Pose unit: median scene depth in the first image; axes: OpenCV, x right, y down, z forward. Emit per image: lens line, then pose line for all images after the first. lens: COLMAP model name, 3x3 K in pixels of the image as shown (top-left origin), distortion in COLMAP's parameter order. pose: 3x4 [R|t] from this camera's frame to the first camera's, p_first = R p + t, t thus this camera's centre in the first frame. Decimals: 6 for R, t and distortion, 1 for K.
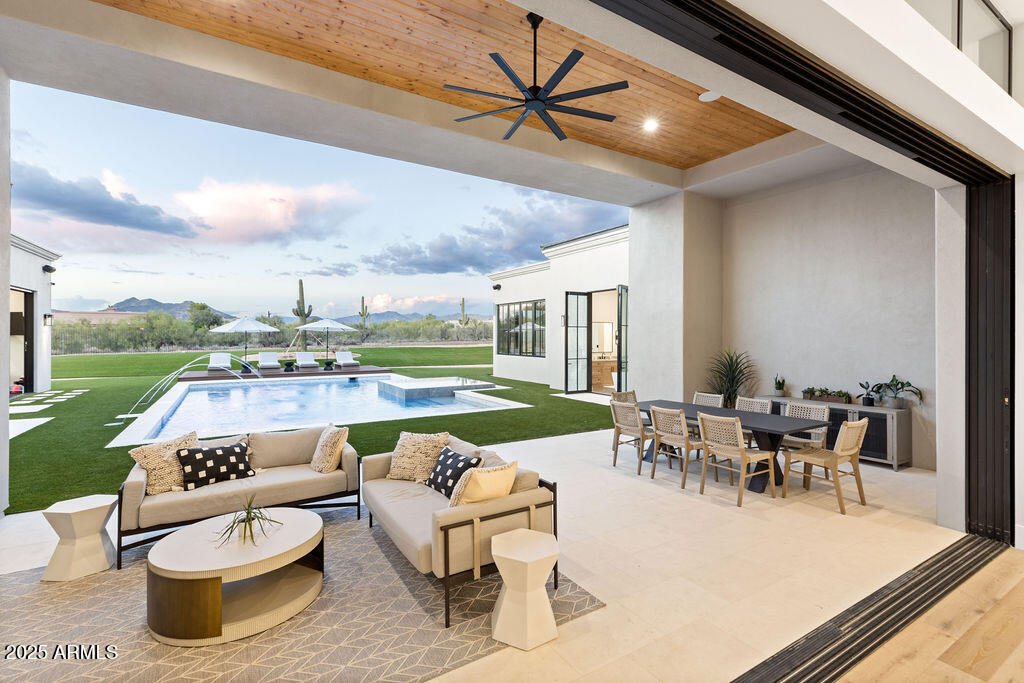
lens RADIAL K [[469.1, 0, 512.0], [0, 469.1, 341.5], [0, 0, 1]] dist [0.013454, -0.000222]
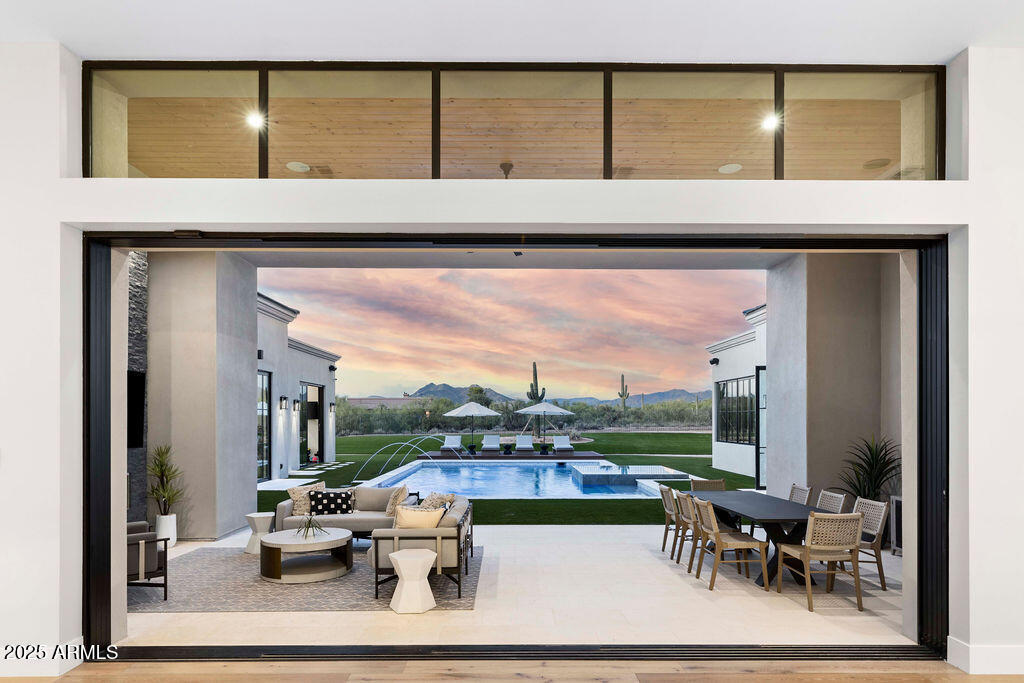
lens RADIAL K [[573.6, 0, 511.4], [0, 573.6, 426.3], [0, 0, 1]] dist [-0.001030, -0.000080]
pose [[0.856493, 0.006124, -0.516122, 0.191828], [-0.006082, 0.999980, 0.001772, 0.000518], [0.516122, 0.001621, 0.856513, -0.068394]]
